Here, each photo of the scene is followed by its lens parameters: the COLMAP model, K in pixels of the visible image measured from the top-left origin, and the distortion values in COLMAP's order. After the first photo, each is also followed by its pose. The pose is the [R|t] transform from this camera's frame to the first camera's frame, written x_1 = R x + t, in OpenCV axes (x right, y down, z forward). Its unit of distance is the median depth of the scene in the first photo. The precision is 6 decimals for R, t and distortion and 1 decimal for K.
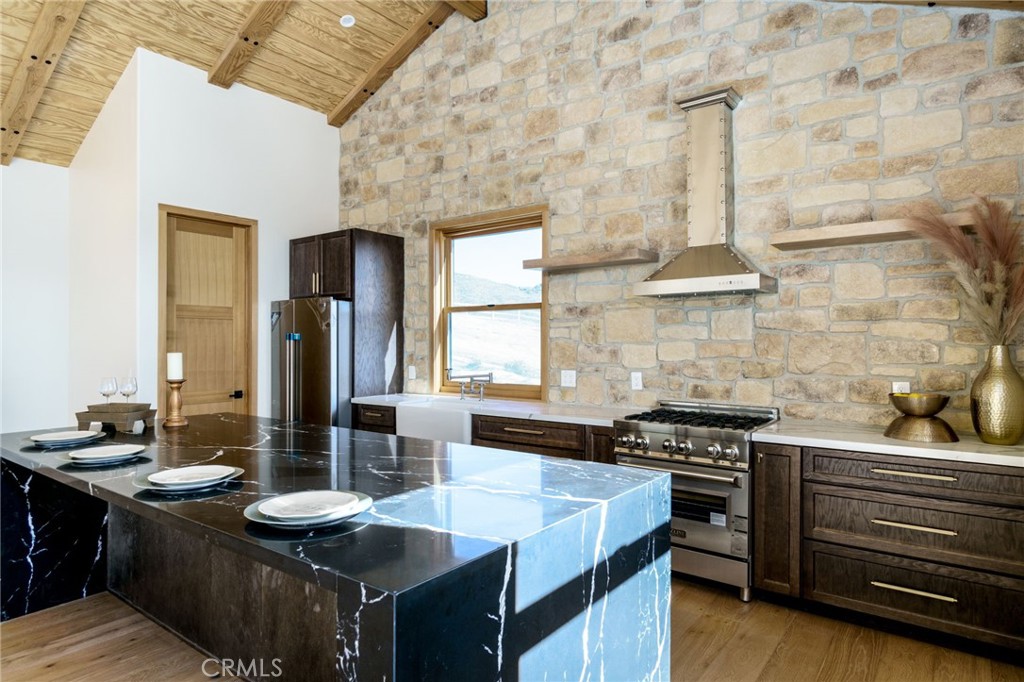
lens RADIAL K [[588.5, 0, 512.0], [0, 588.5, 341.0], [0, 0, 1]] dist [-0.000620, 0.000166]
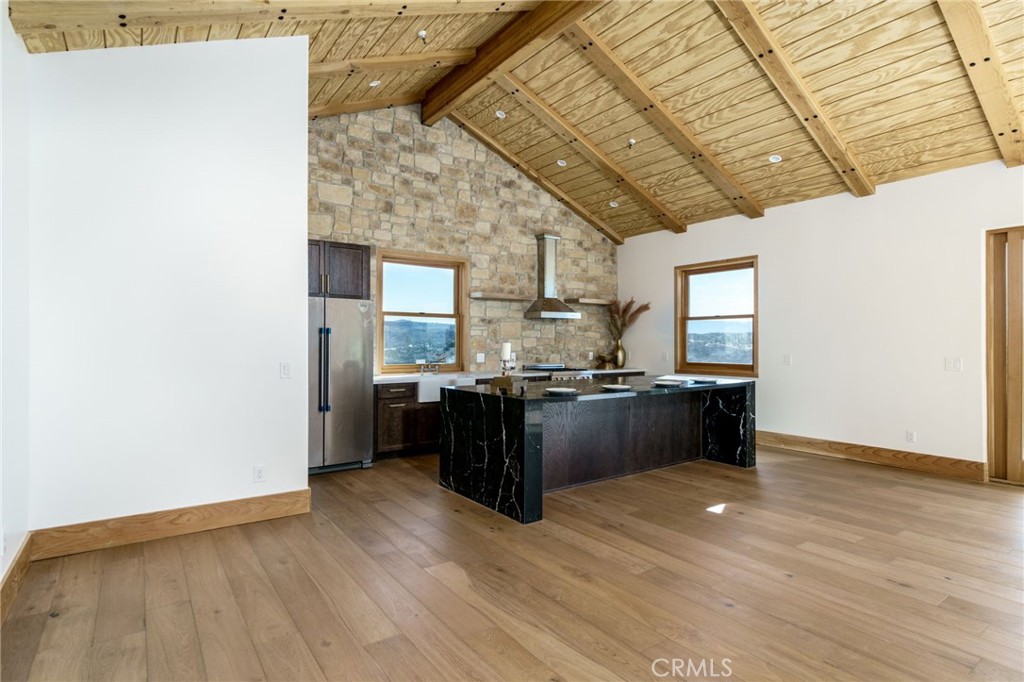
lens RADIAL K [[526.9, 0, 512.0], [0, 526.9, 341.0], [0, 0, 1]] dist [0.000652, 0.000736]
pose [[0.293071, 0.004133, 0.956082, -1.475300], [-0.005505, 0.999981, -0.002635, 0.016077], [-0.956075, -0.004491, 0.293089, 0.439896]]
